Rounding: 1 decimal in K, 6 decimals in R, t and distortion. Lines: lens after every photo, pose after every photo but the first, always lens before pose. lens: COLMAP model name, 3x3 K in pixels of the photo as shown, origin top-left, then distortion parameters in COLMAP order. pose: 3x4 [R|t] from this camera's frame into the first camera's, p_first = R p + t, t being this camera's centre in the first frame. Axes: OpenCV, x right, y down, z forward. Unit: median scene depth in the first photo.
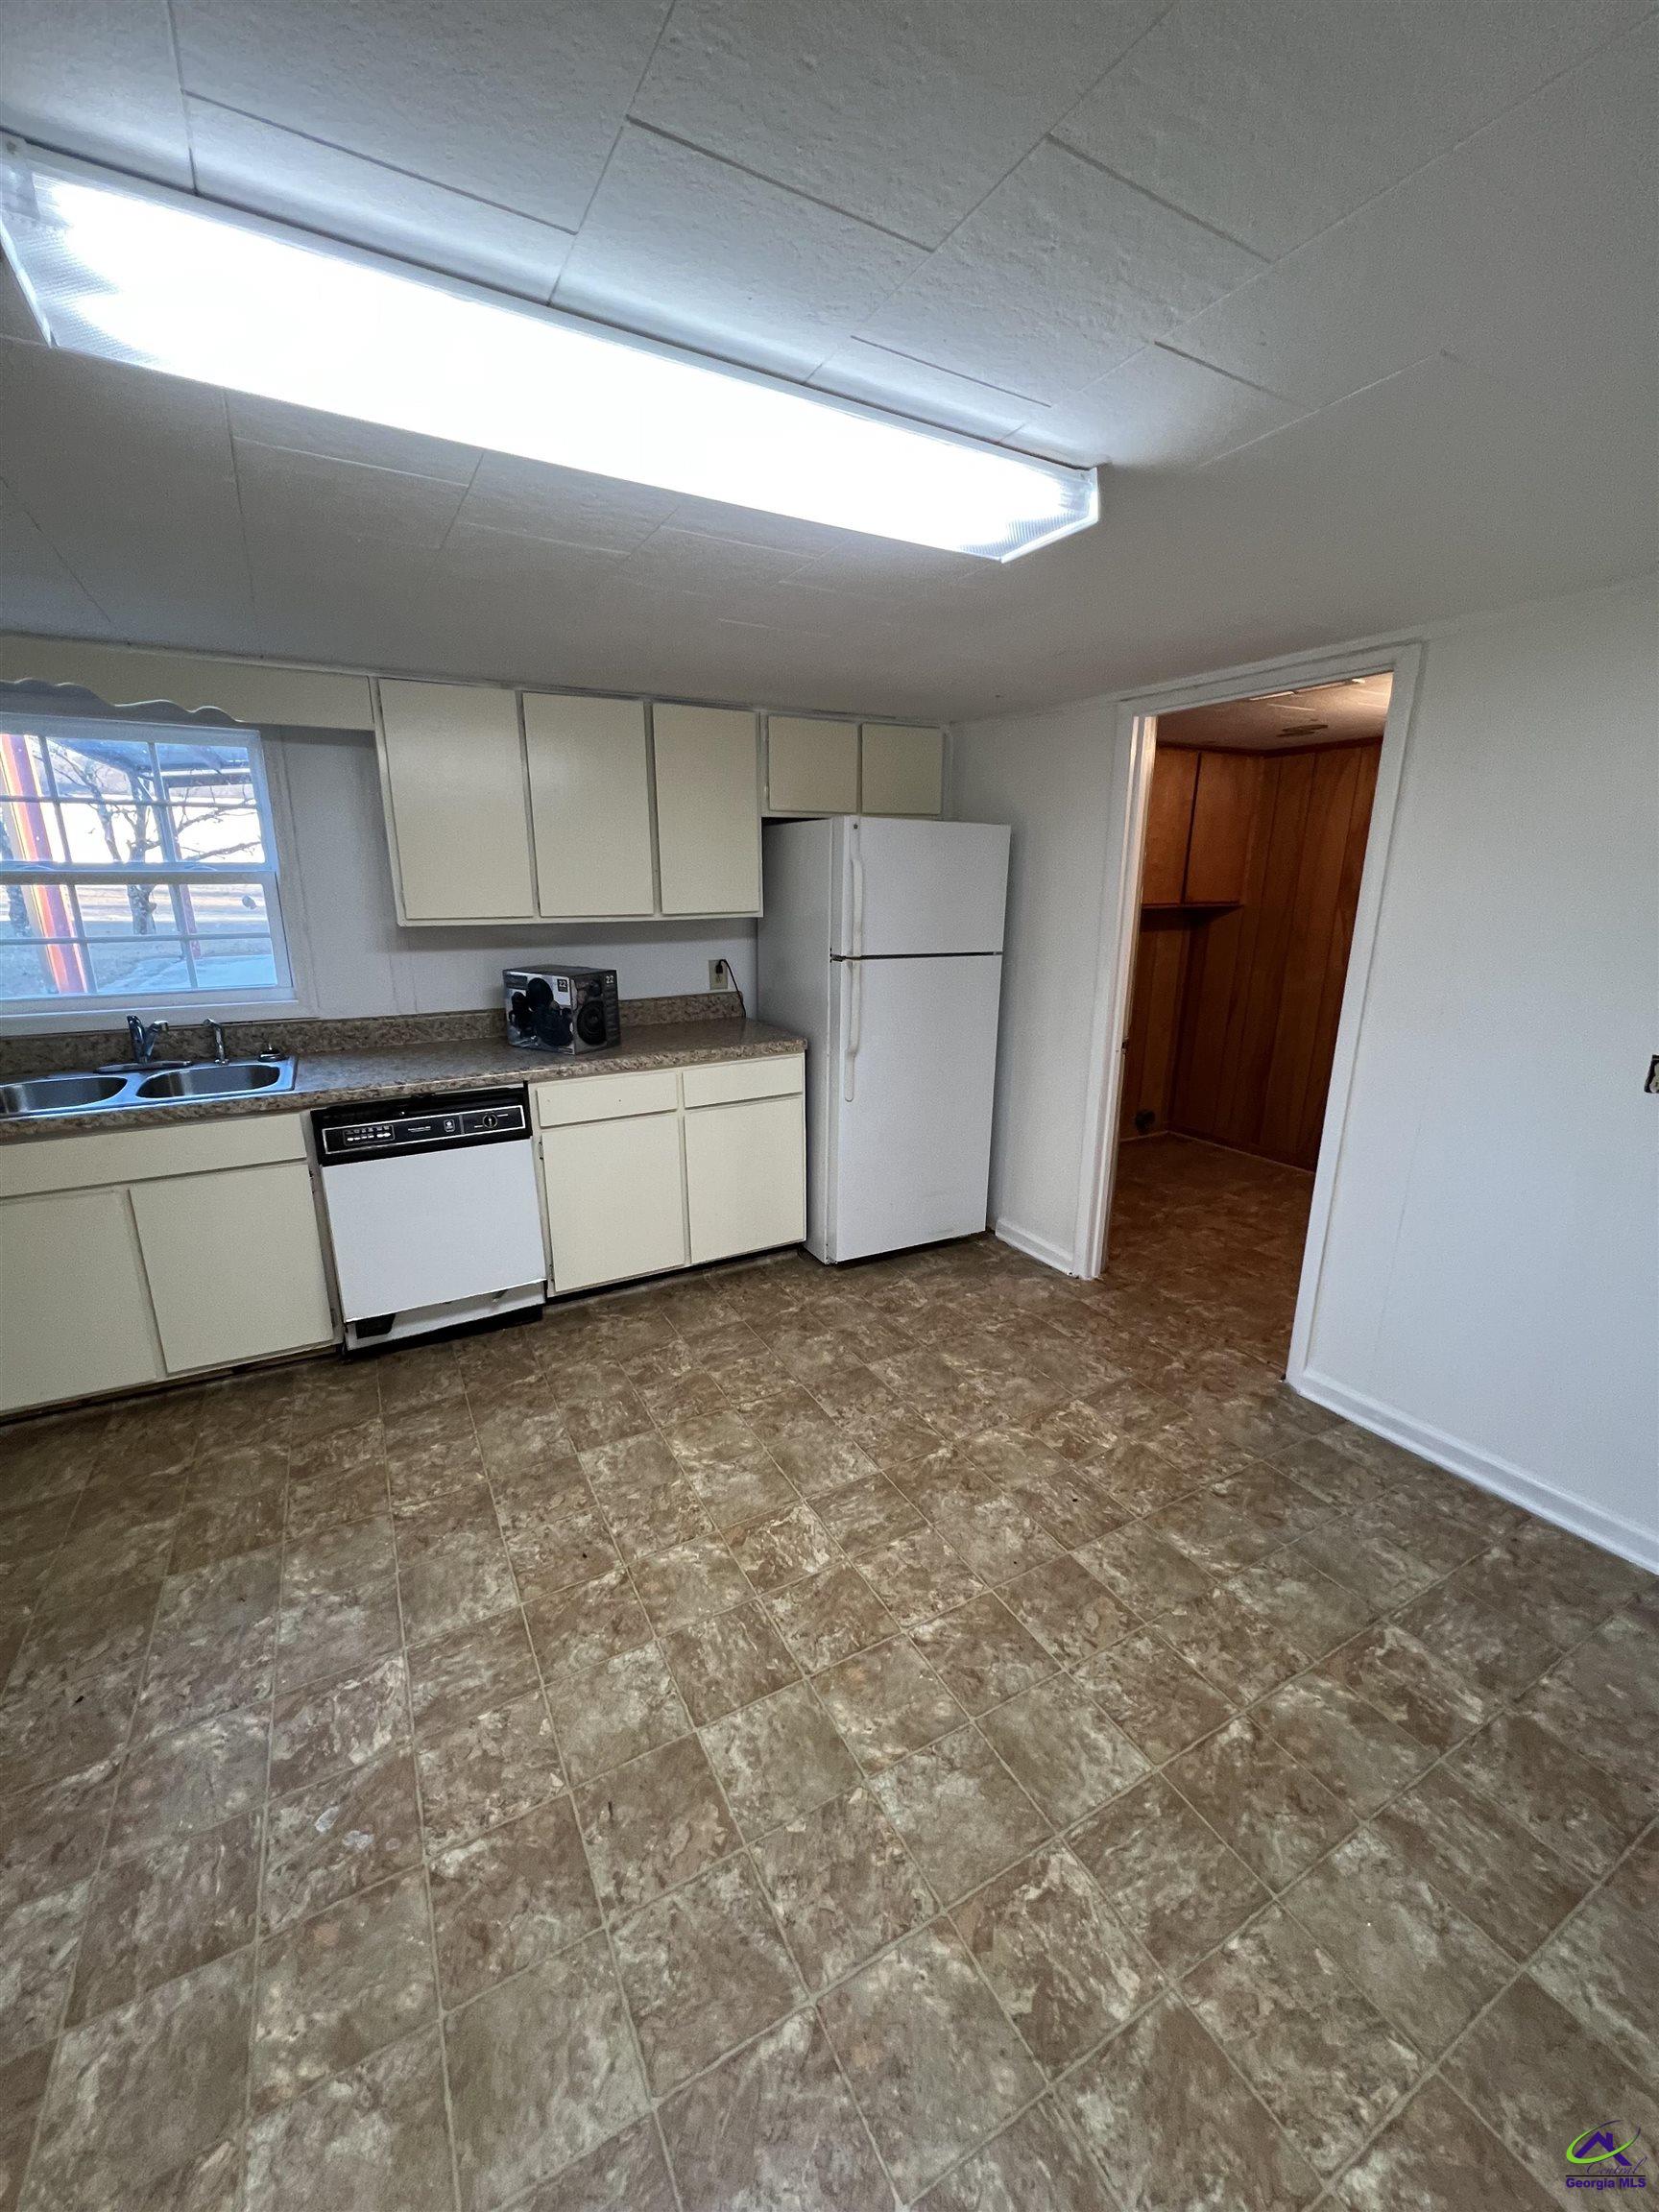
lens RADIAL K [[879.0, 0, 825.2], [0, 879.0, 1105.5], [0, 0, 1]] dist [-0.000748, -0.000103]
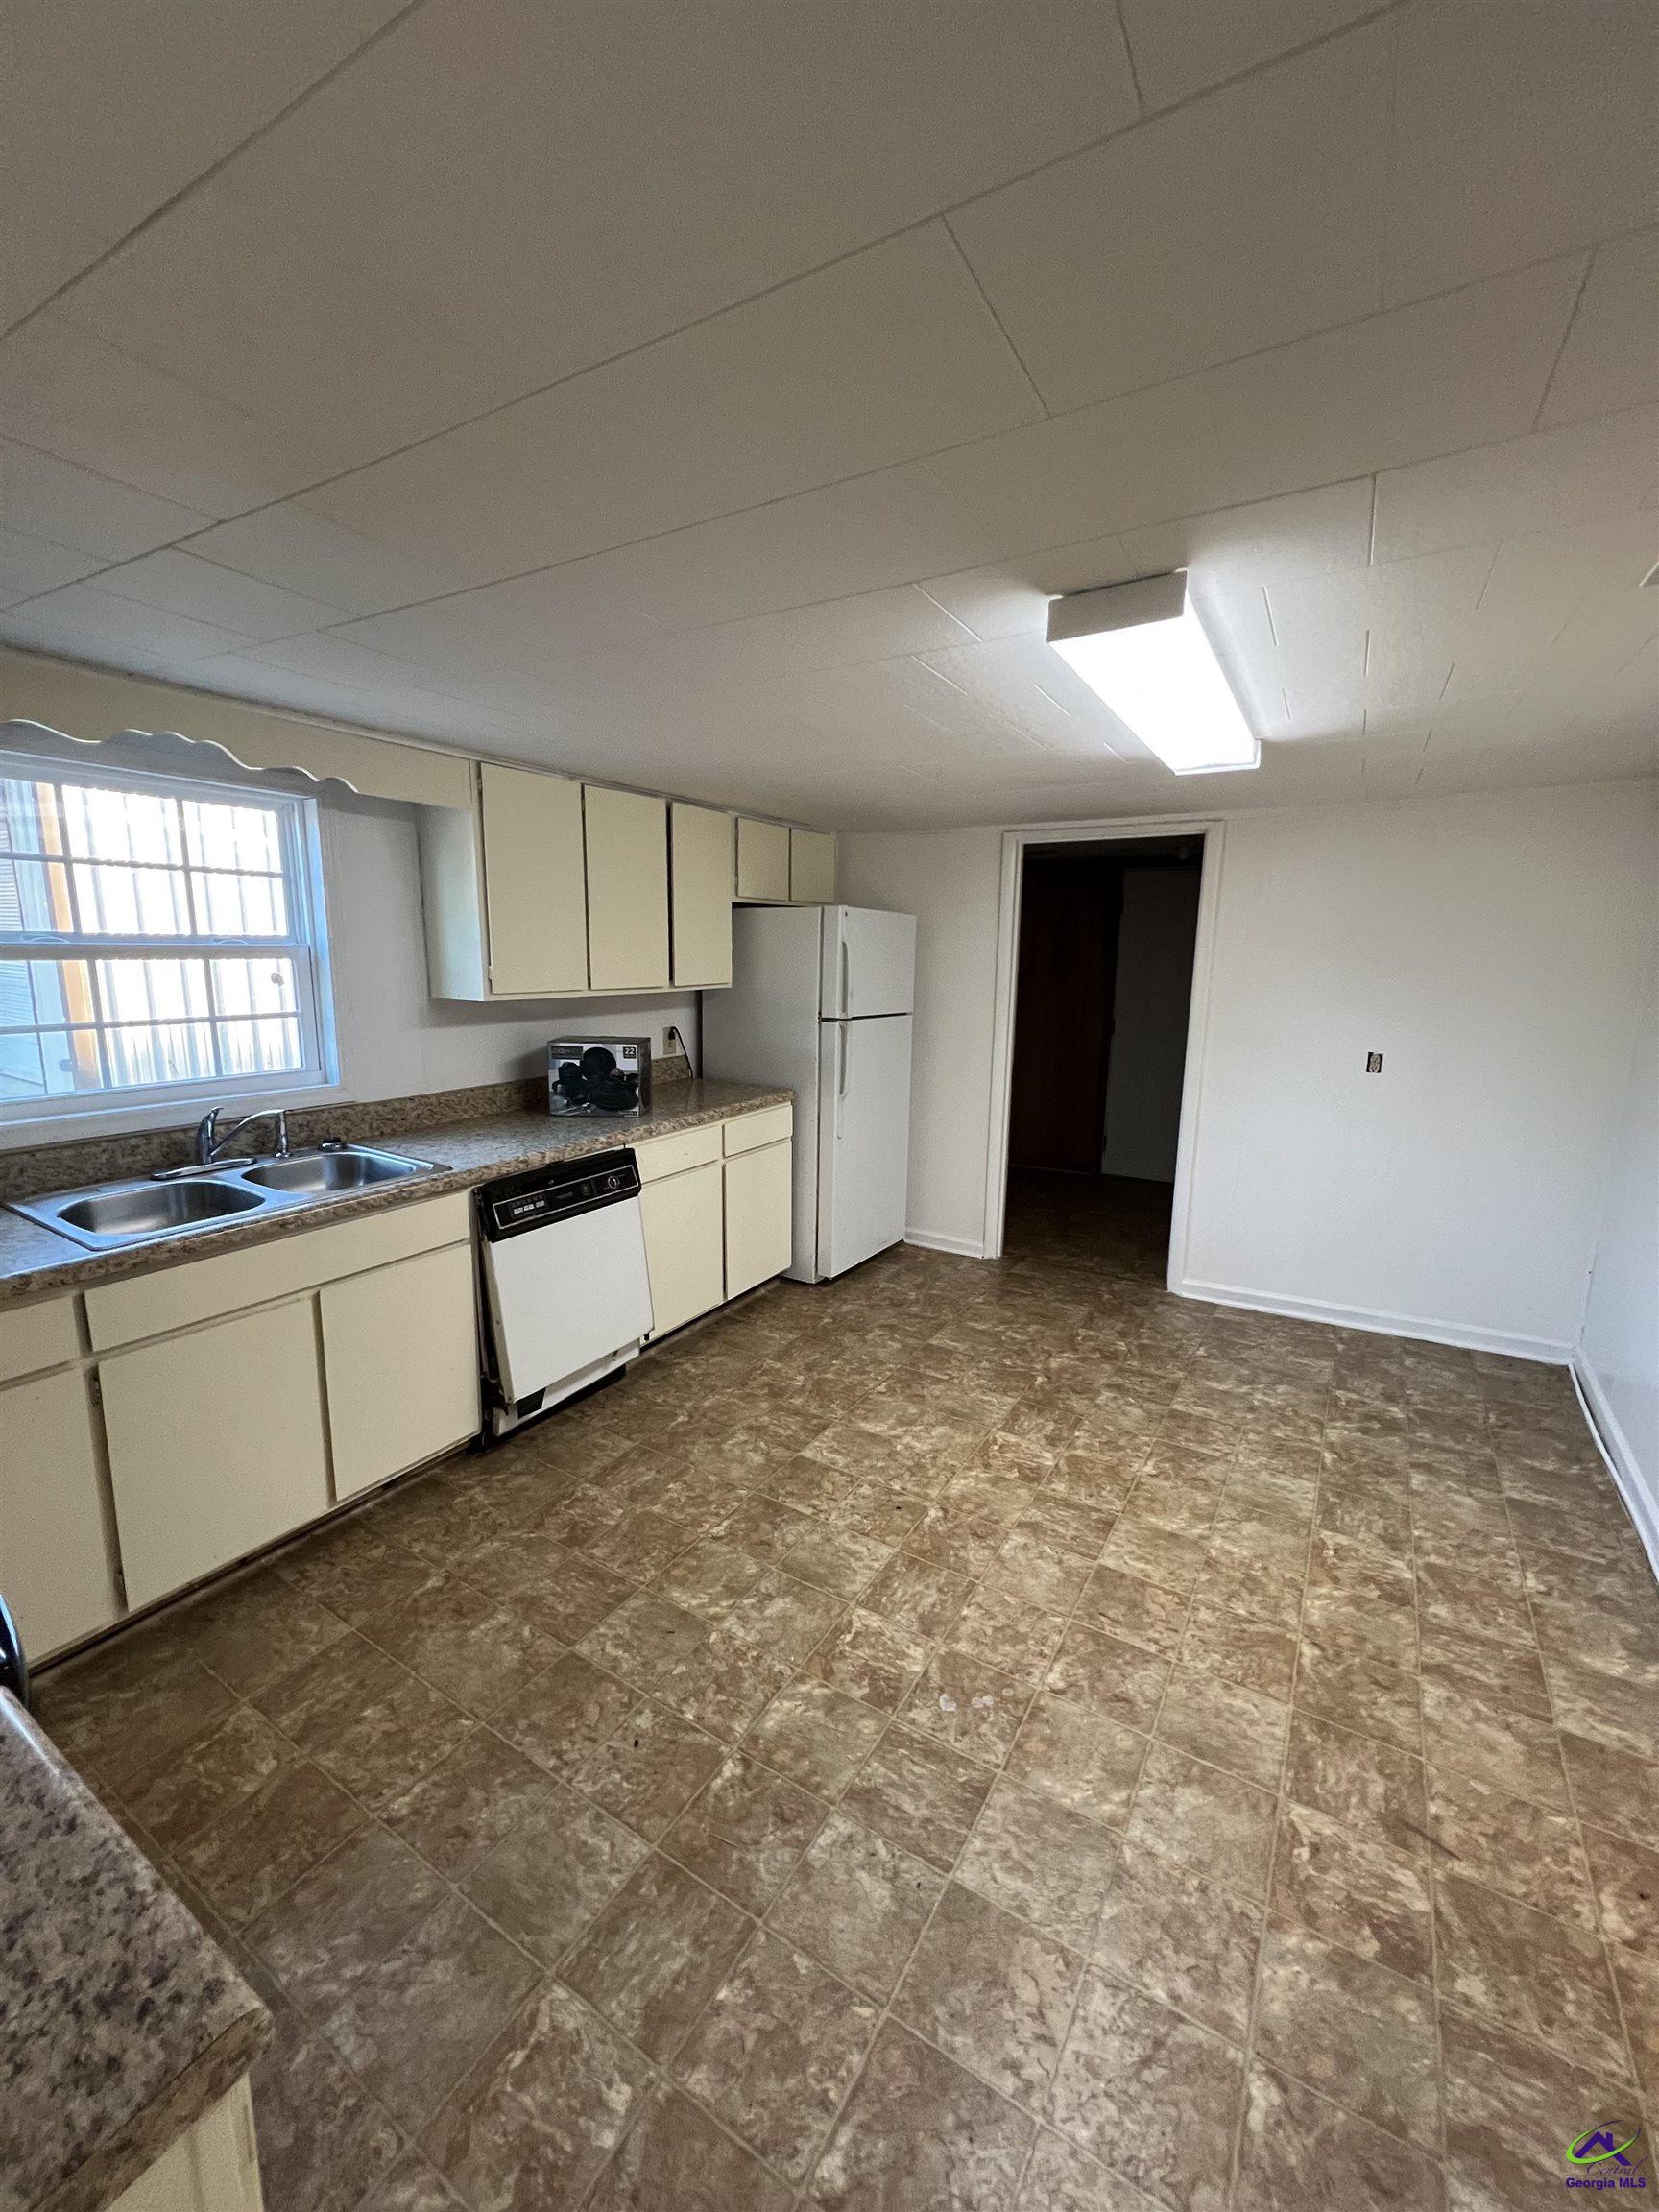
lens RADIAL K [[879.0, 0, 825.2], [0, 879.0, 1105.5], [0, 0, 1]] dist [-0.000748, -0.000103]
pose [[0.870887, -0.078683, 0.485145, -0.691943], [0.115711, 0.992180, -0.046796, 0.005734], [-0.477669, 0.096891, 0.873181, -0.047821]]
